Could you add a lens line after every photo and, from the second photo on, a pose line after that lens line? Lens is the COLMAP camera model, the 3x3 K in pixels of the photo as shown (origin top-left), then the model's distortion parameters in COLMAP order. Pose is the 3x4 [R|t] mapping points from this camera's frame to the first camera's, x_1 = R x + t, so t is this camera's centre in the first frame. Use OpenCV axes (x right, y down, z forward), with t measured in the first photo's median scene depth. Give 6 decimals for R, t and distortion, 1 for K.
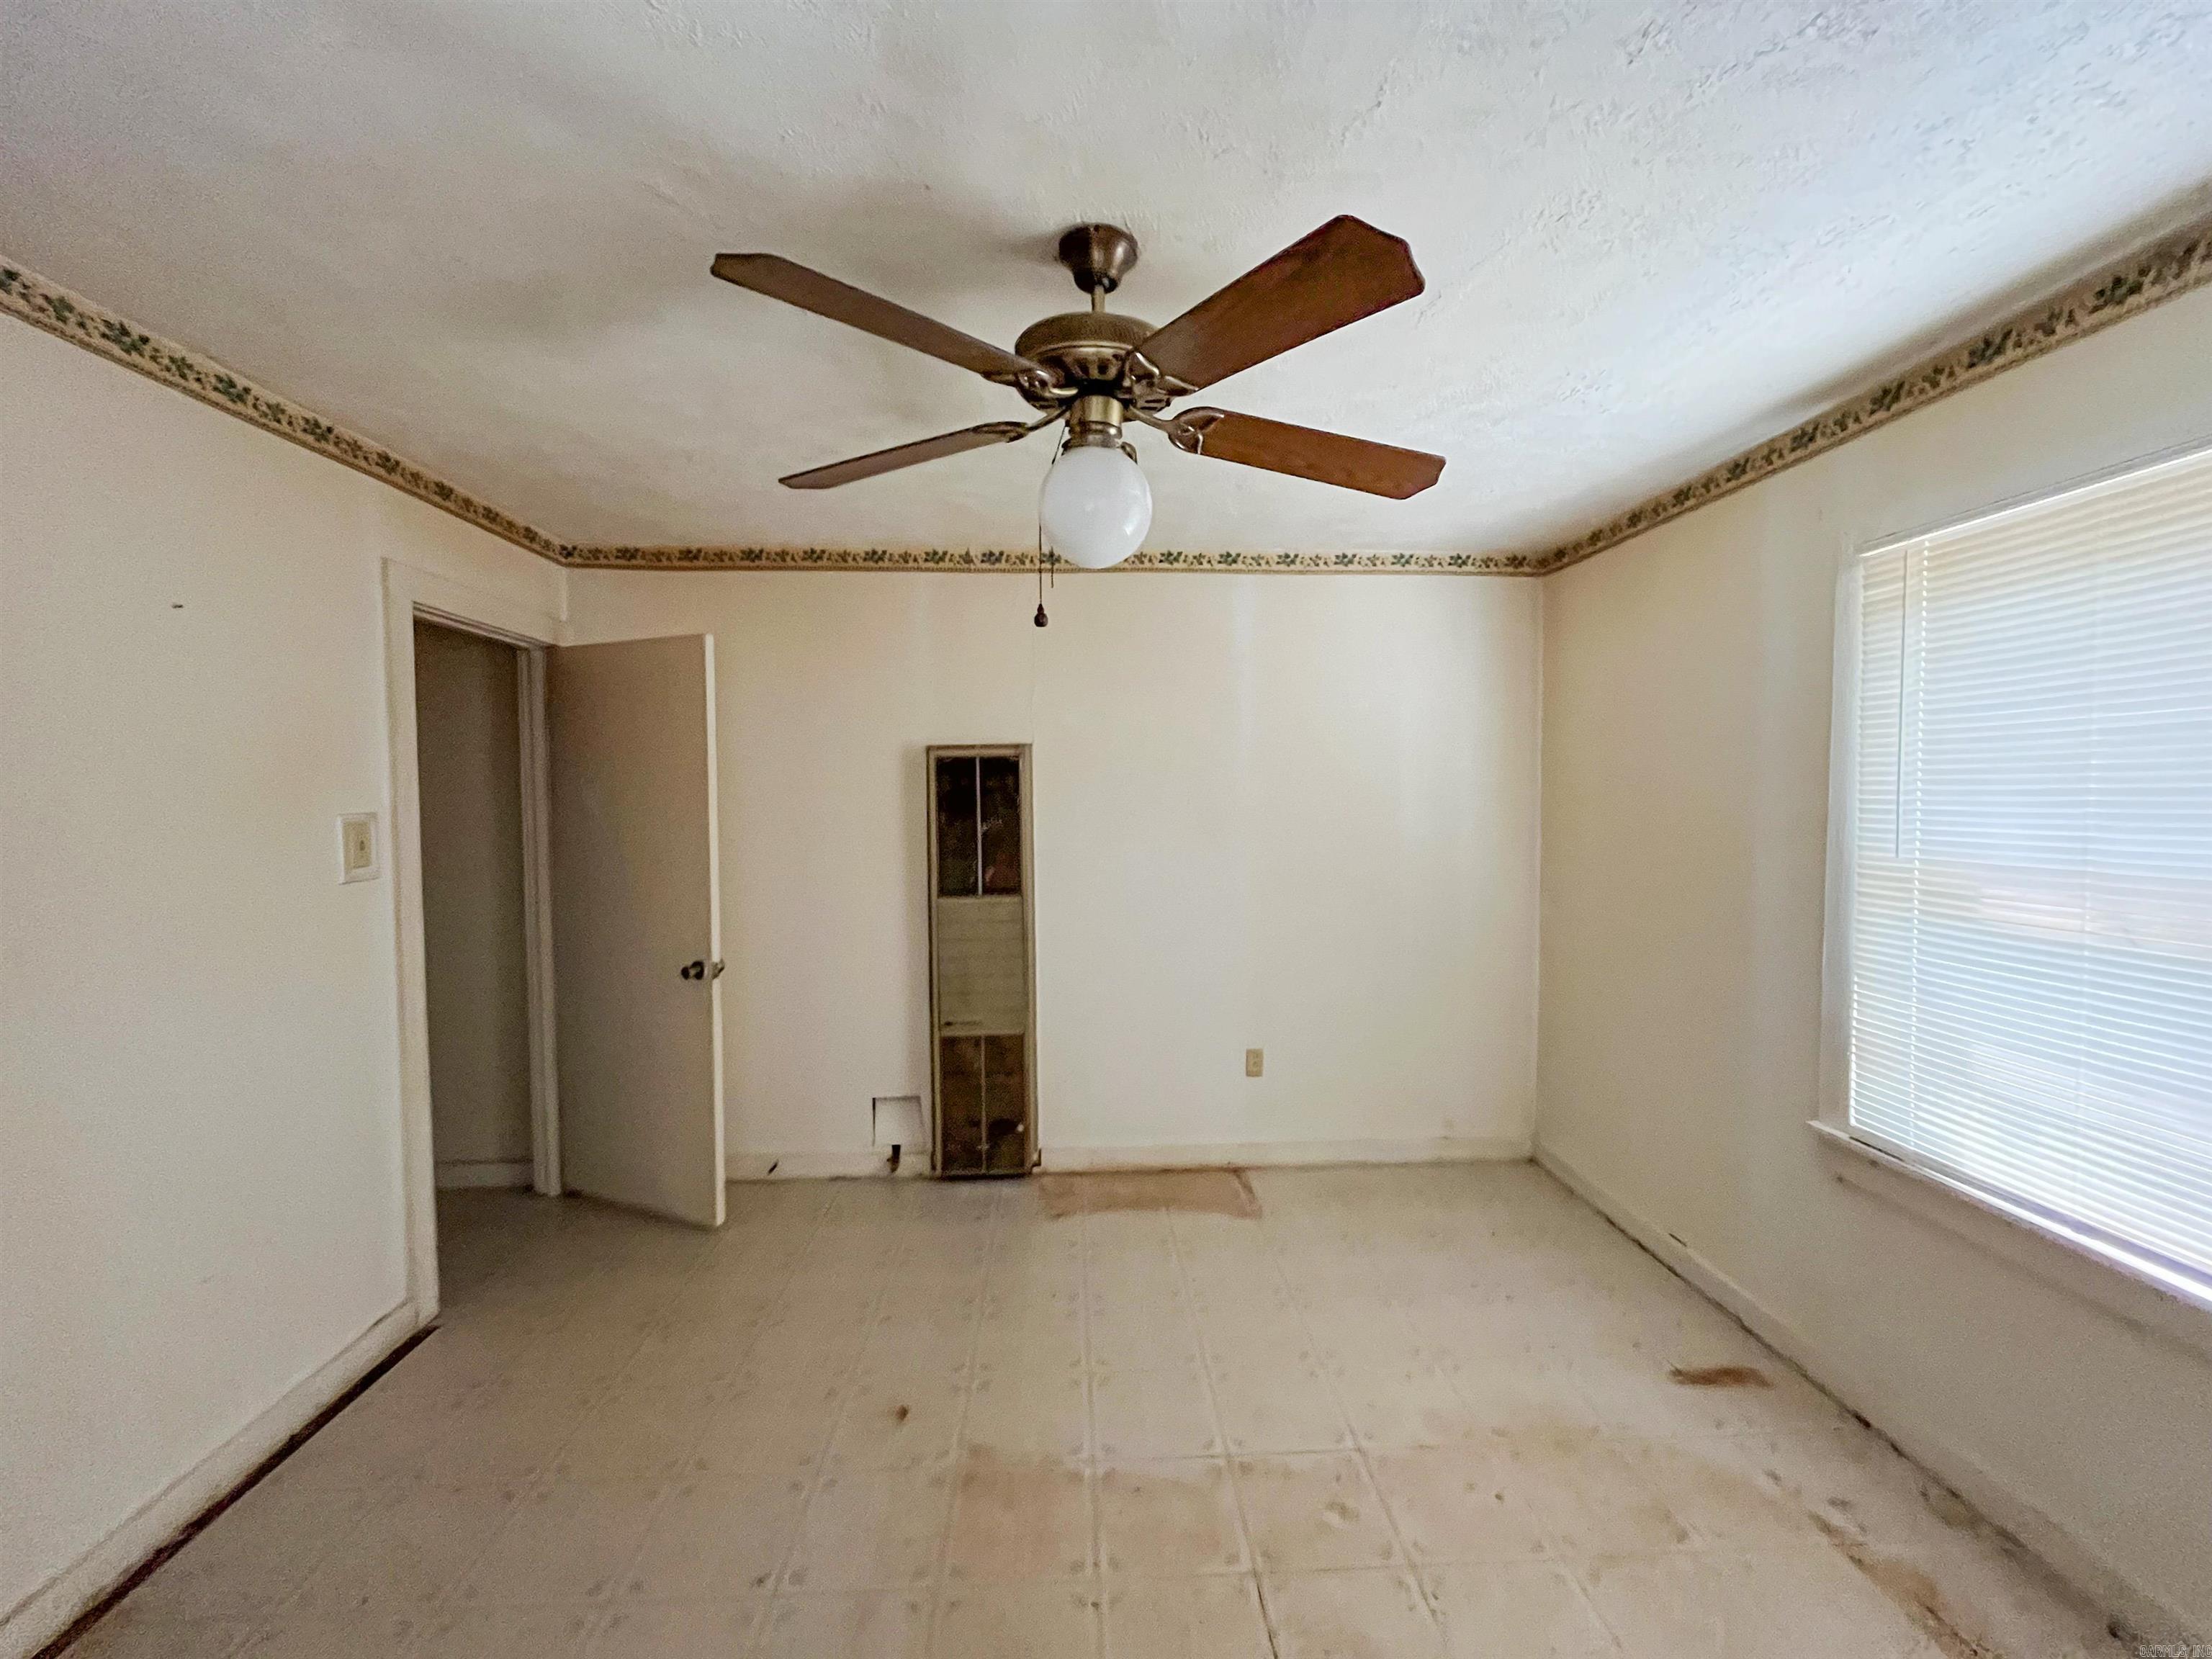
lens RADIAL K [[894.7, 0, 1101.2], [0, 894.7, 825.9], [0, 0, 1]] dist [0.000169, -0.000013]
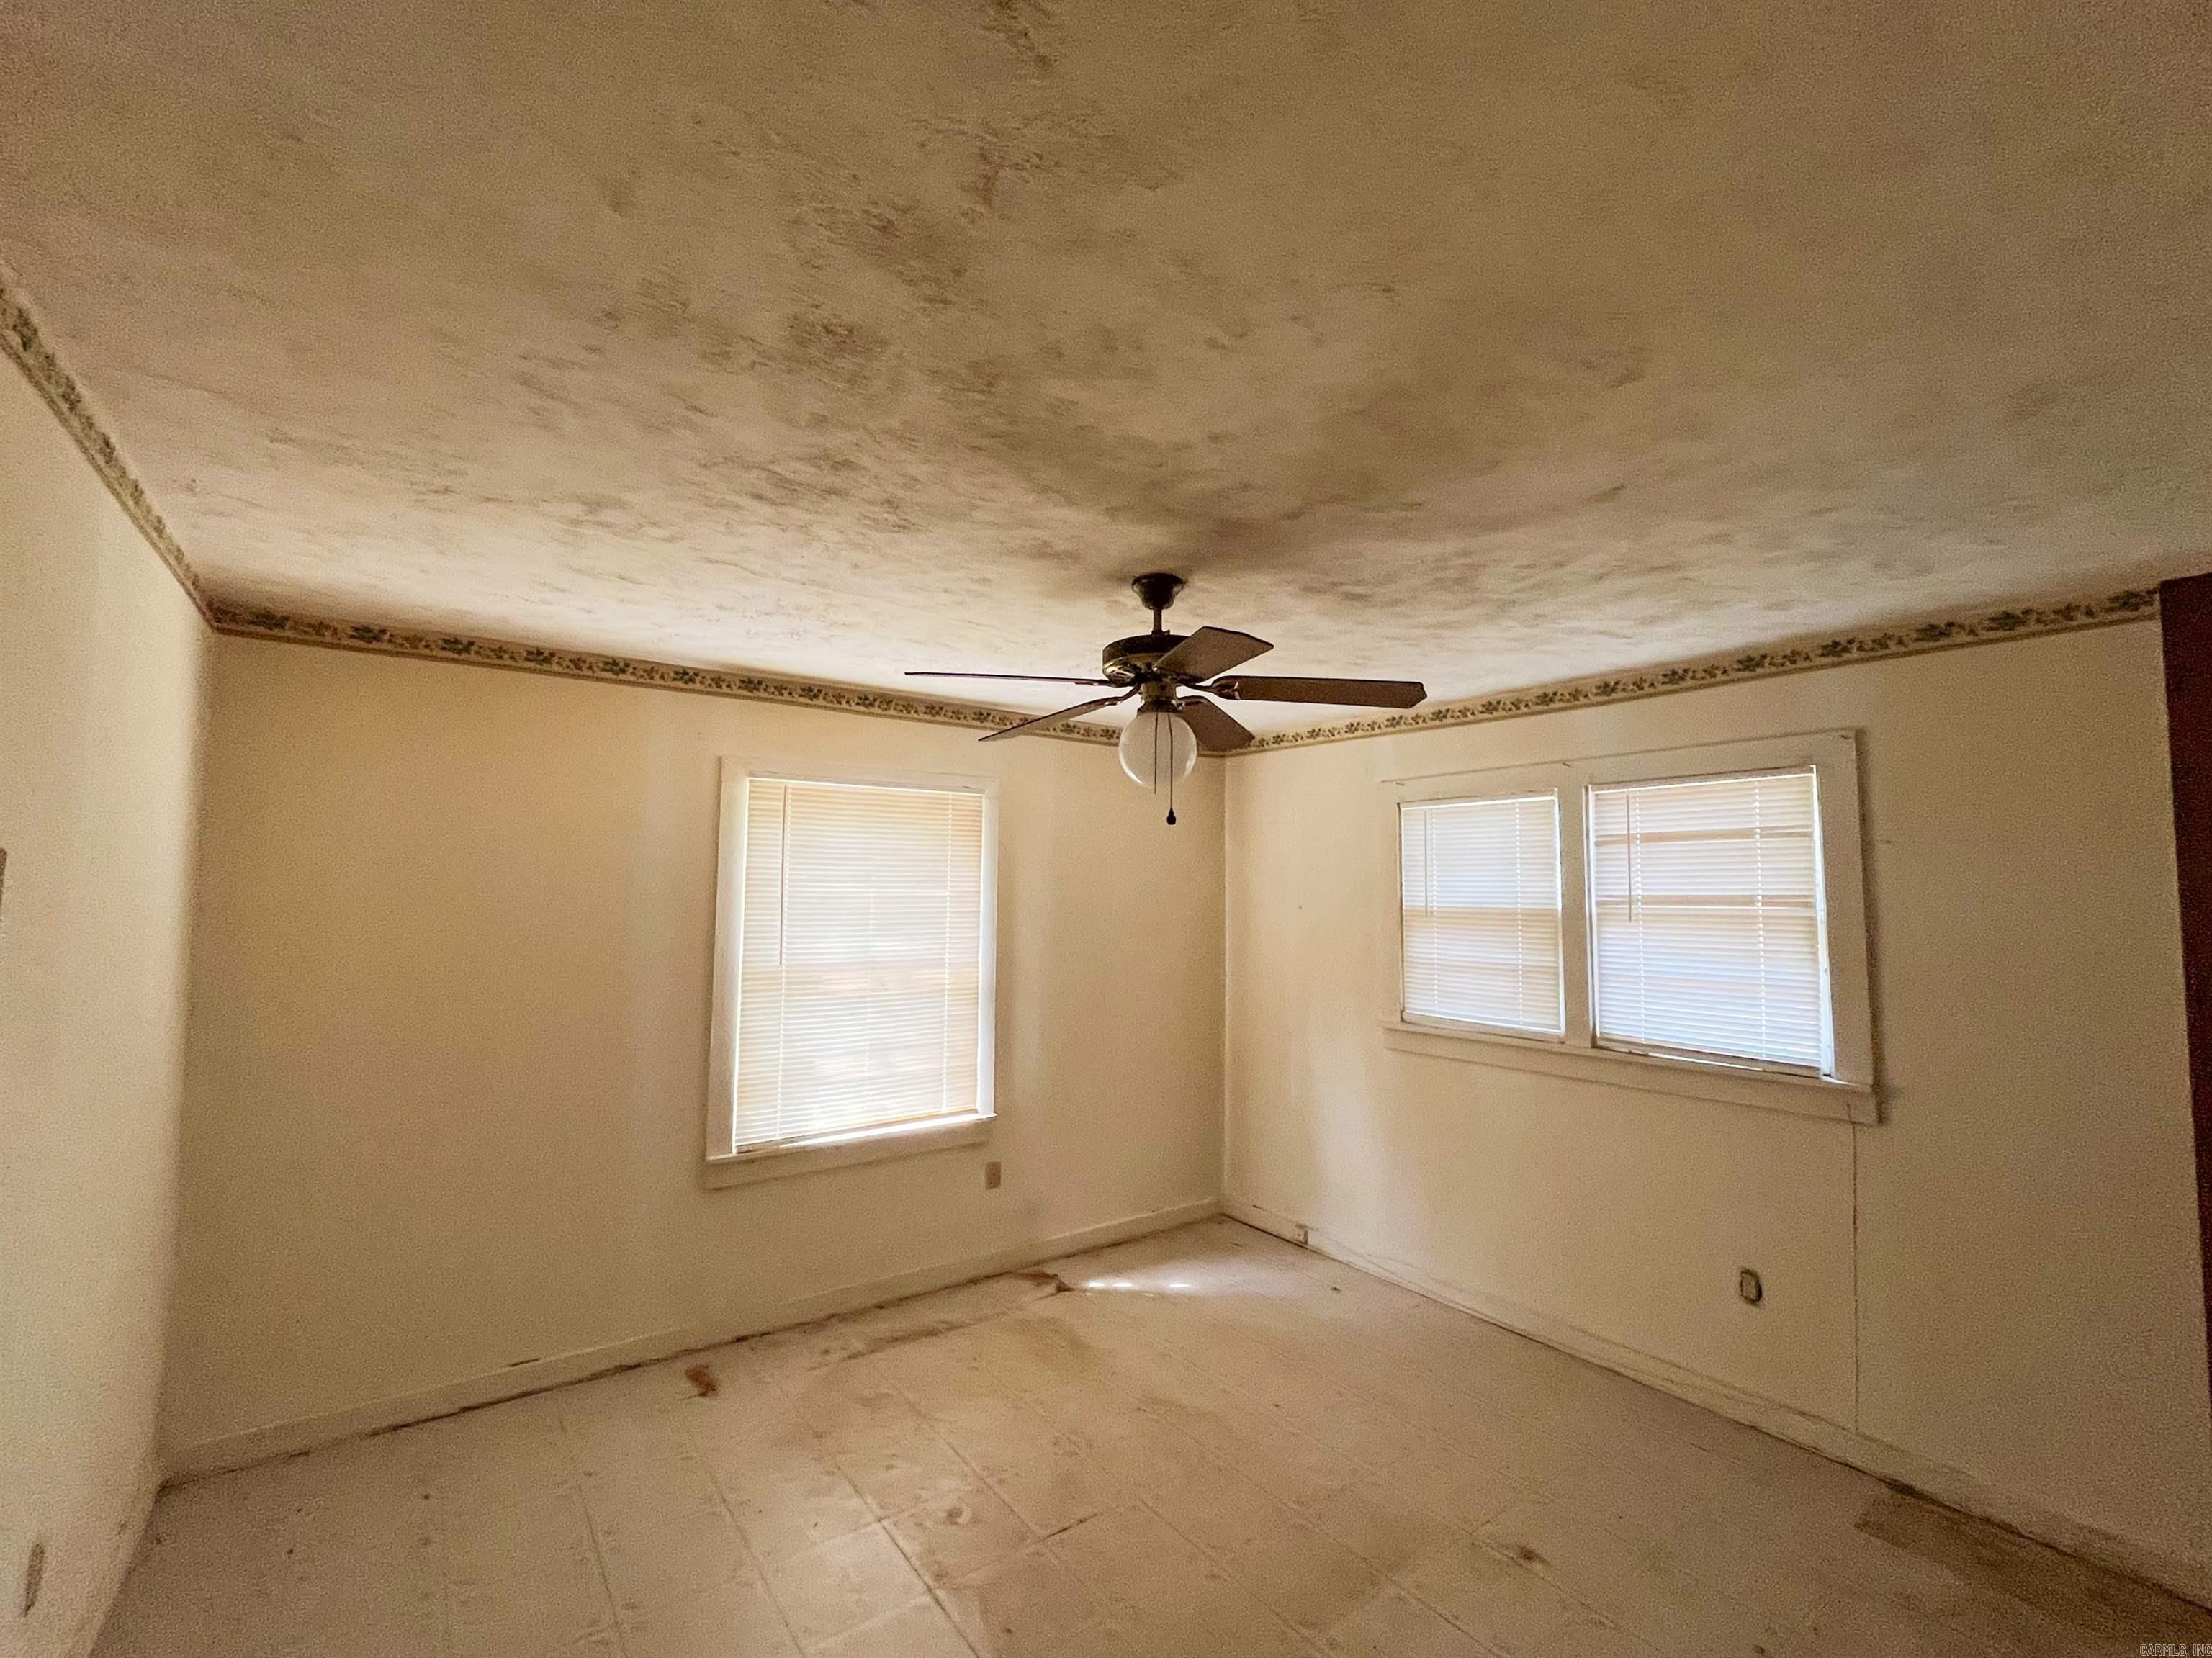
lens RADIAL K [[894.6, 0, 1102.3], [0, 894.6, 834.3], [0, 0, 1]] dist [0.000169, -0.000013]
pose [[-0.508758, 0.062978, 0.858603, -0.917043], [0.047342, 0.997858, -0.045140, -0.107440], [-0.859607, 0.017683, -0.510650, 1.370444]]
